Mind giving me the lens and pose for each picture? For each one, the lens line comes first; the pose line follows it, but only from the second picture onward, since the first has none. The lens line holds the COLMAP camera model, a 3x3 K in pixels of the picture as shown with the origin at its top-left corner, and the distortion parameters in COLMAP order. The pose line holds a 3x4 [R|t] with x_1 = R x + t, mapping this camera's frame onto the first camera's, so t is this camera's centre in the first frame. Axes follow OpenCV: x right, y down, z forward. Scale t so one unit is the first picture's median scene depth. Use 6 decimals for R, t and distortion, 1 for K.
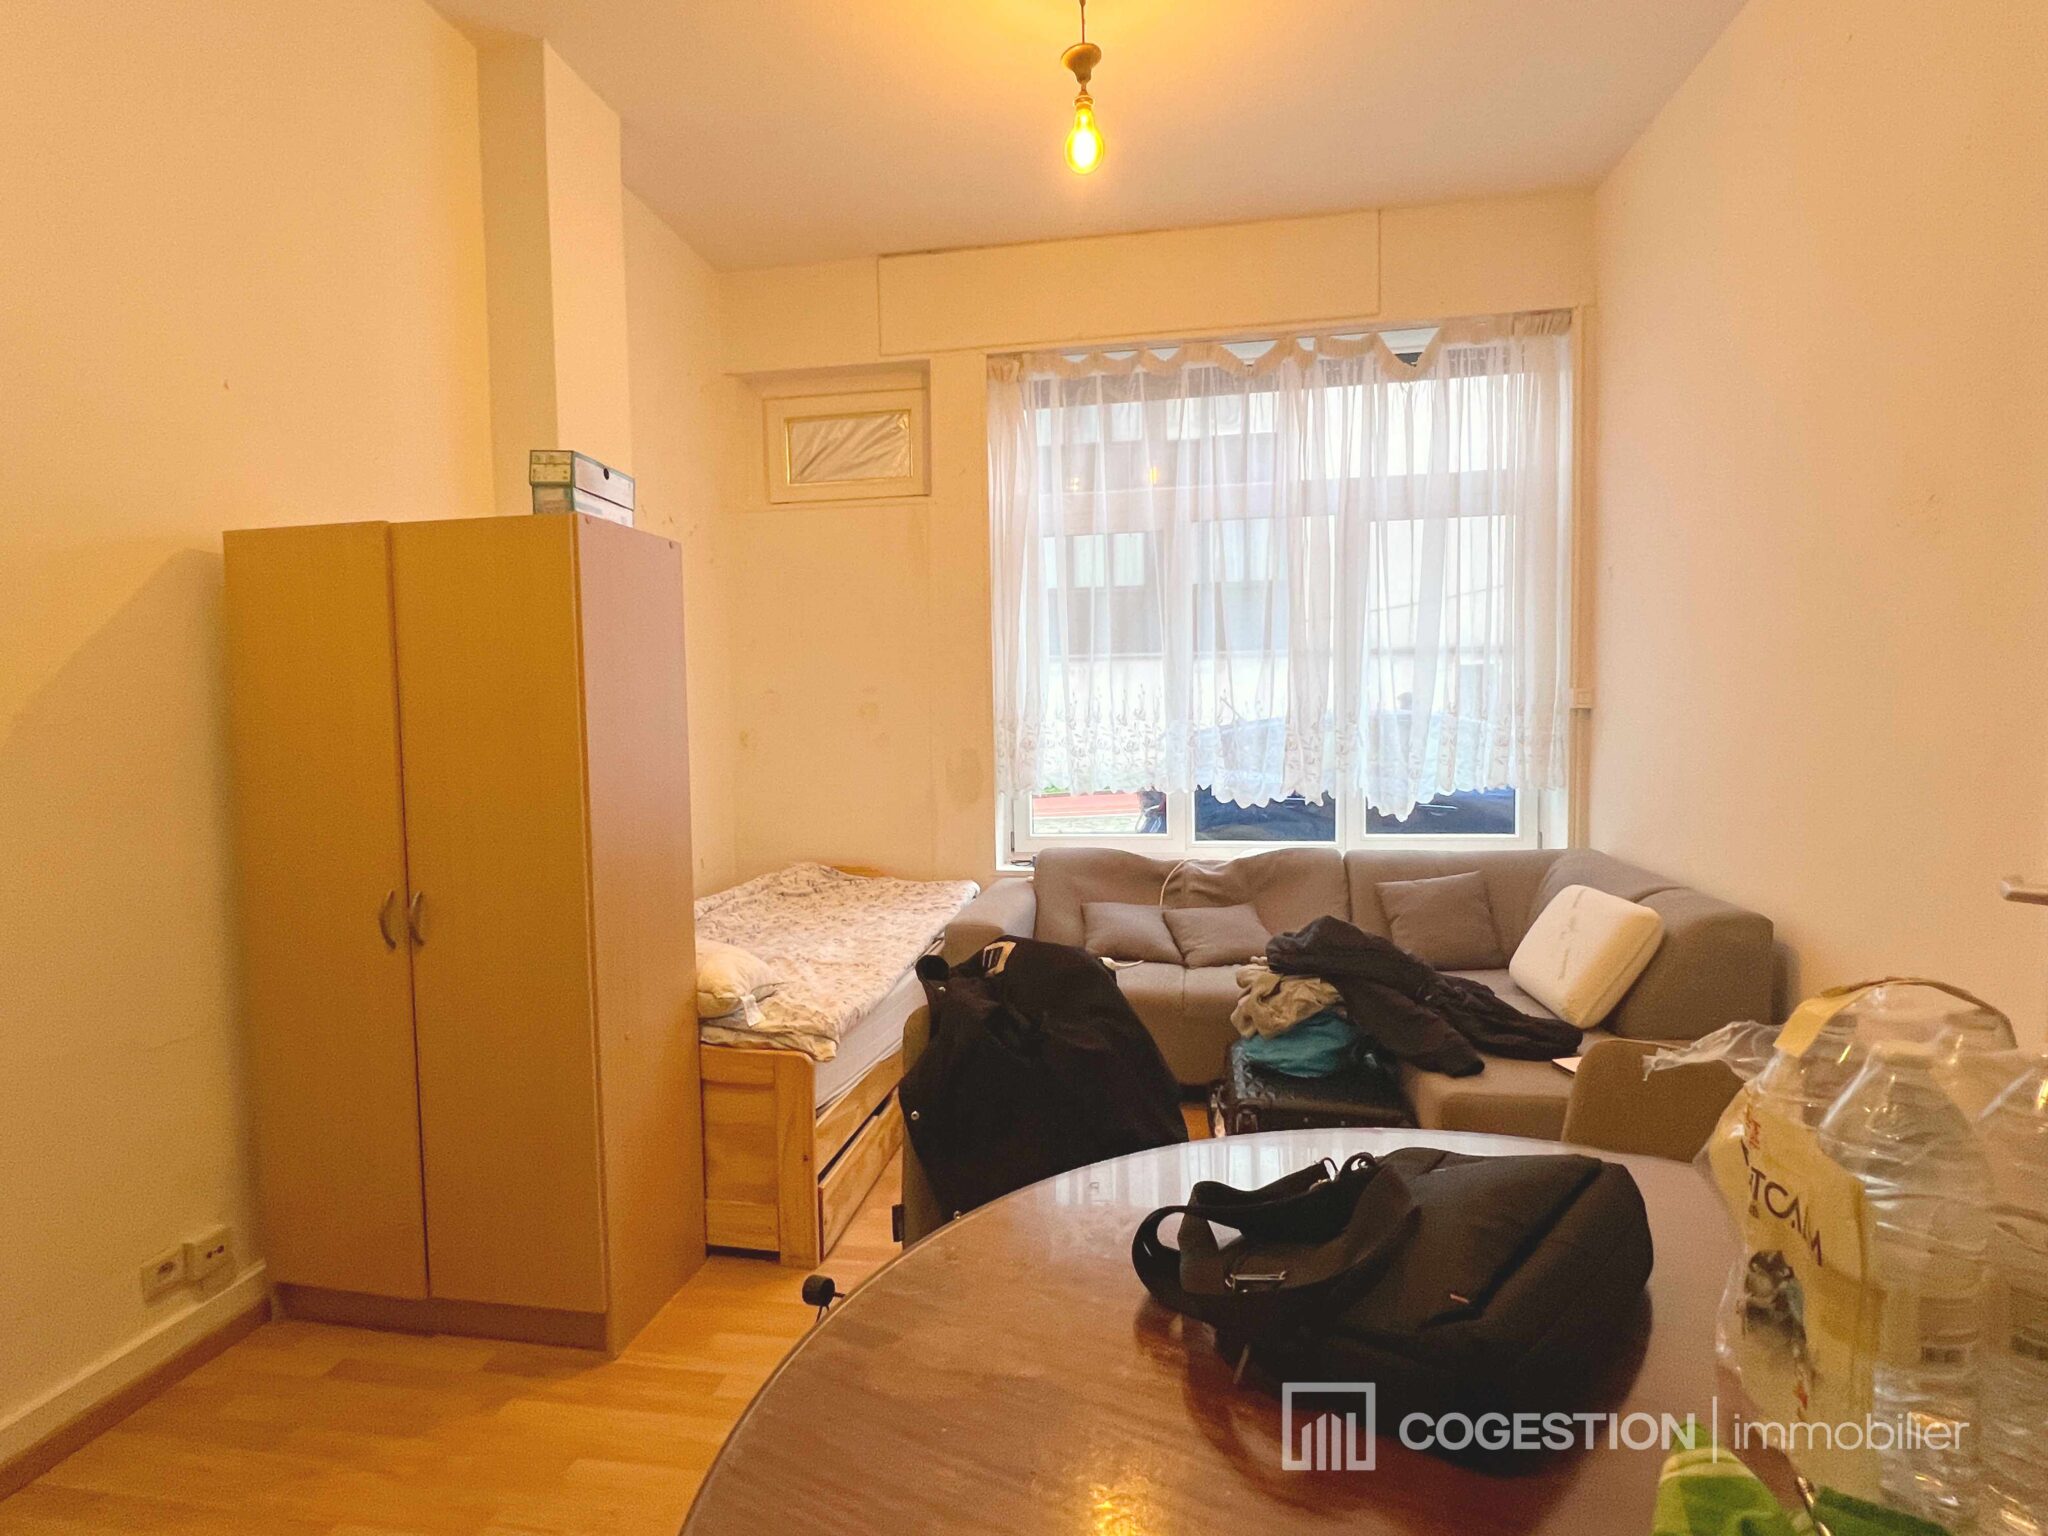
lens RADIAL K [[1024.4, 0, 1025.7], [0, 1024.4, 767.4], [0, 0, 1]] dist [0.001814, -0.000119]
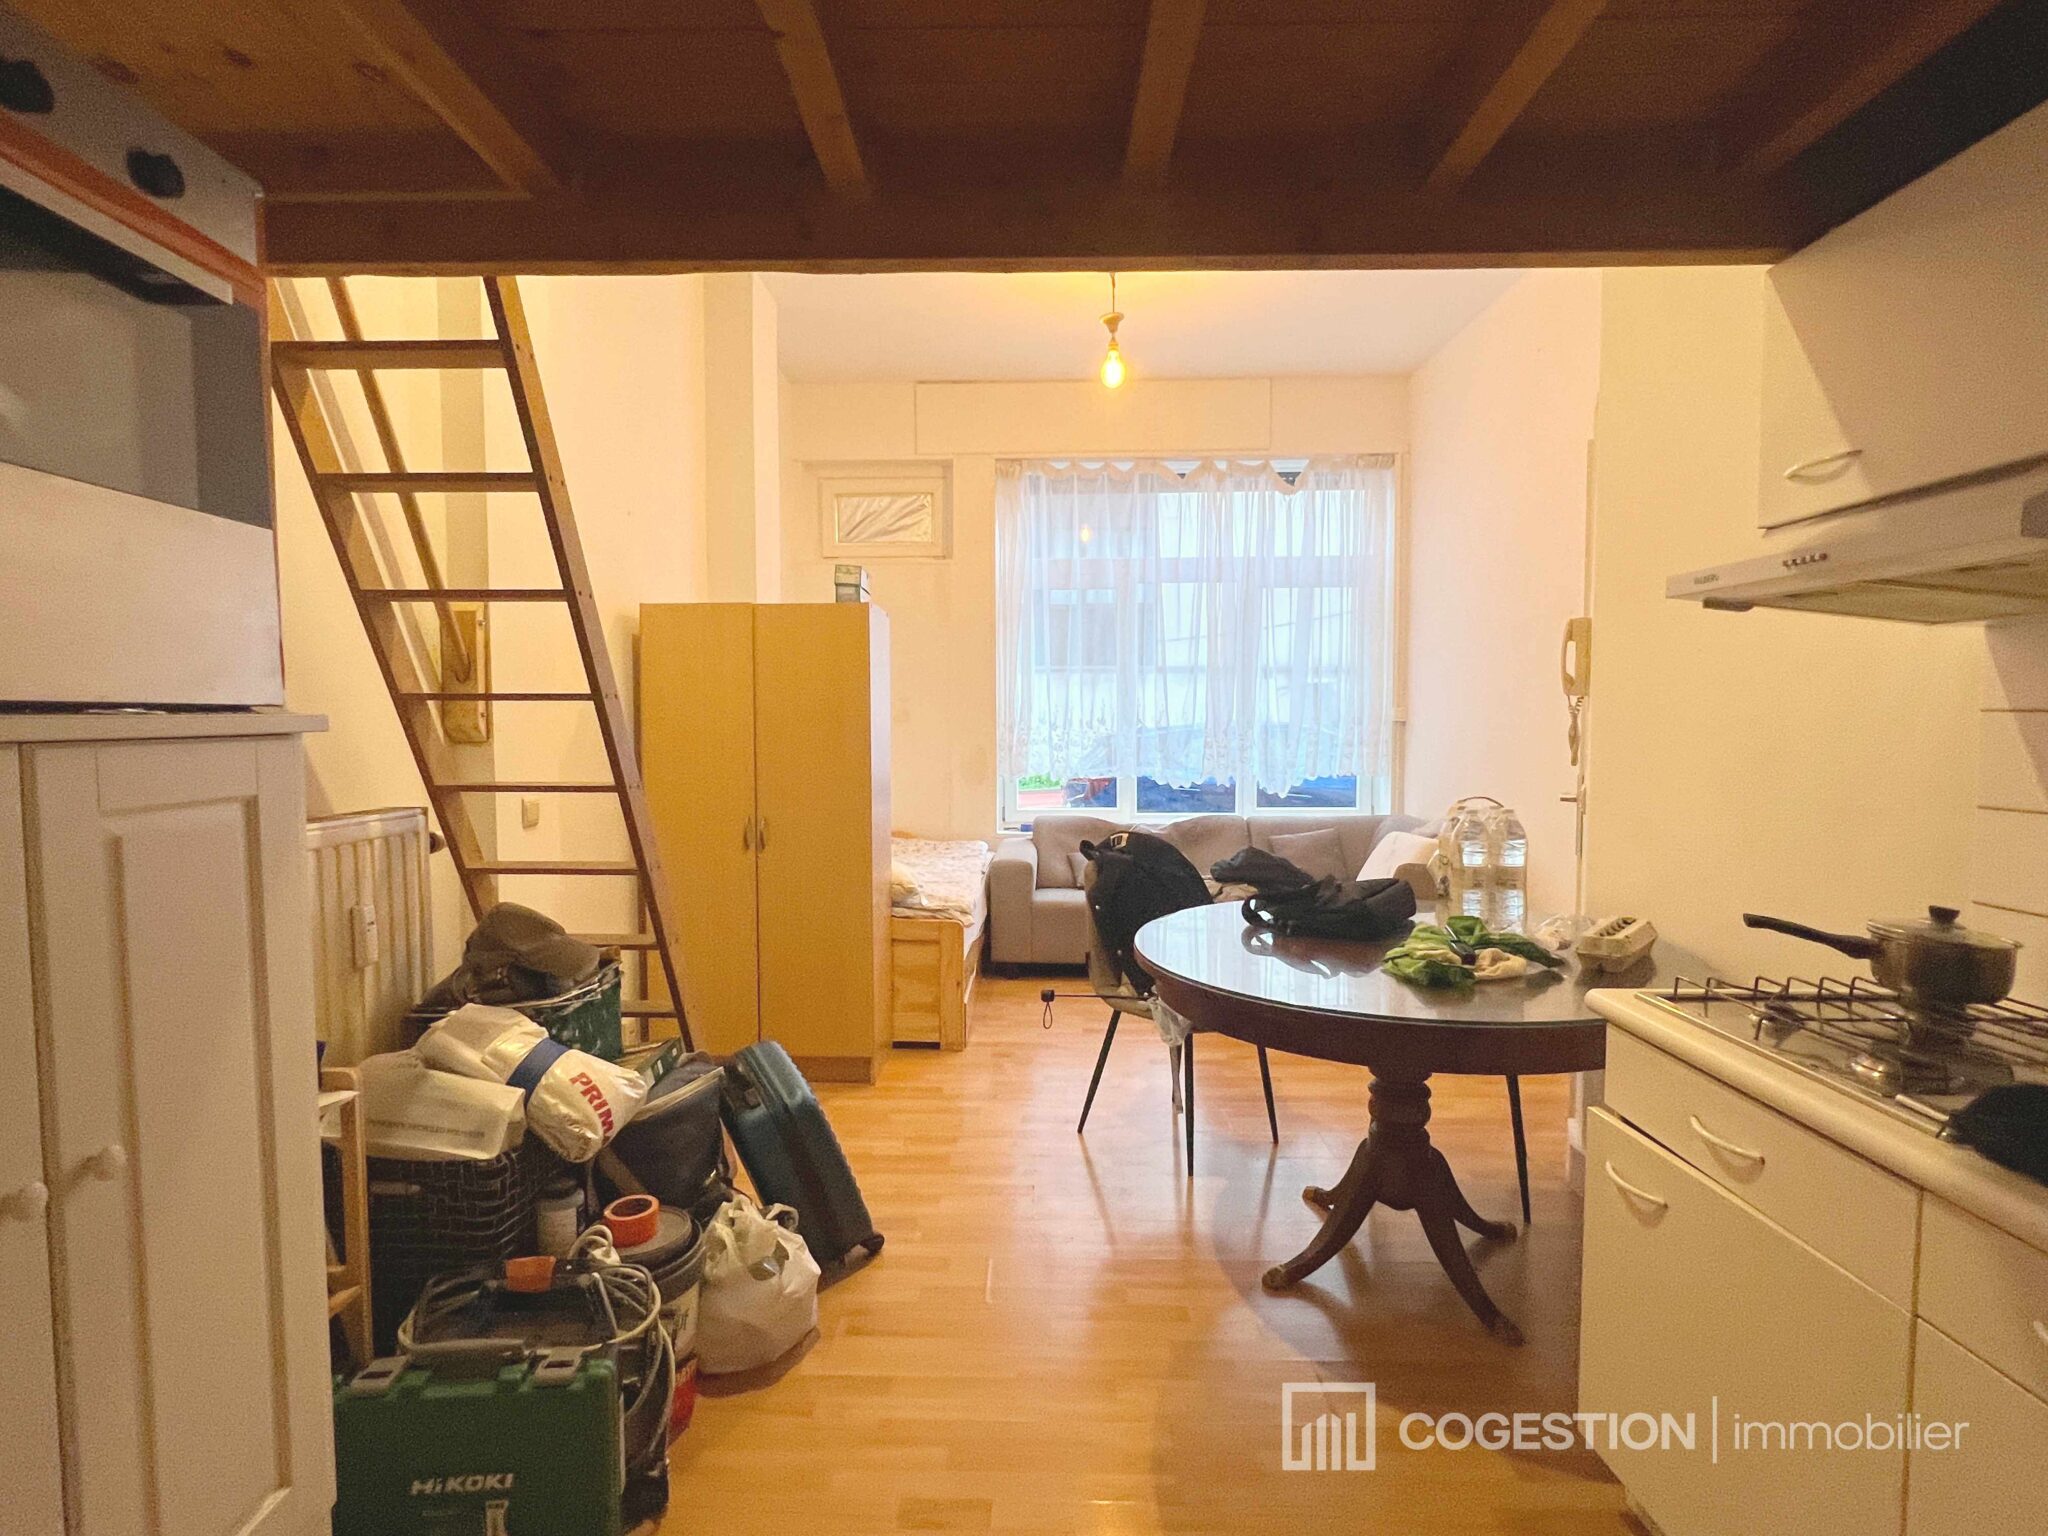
lens RADIAL K [[1024.4, 0, 1021.2], [0, 1024.4, 770.6], [0, 0, 1]] dist [0.001814, -0.000119]
pose [[0.990372, 0.006854, 0.138261, -0.195067], [-0.006259, 0.999969, -0.004737, 0.023686], [-0.138289, 0.003826, 0.990385, -0.373633]]
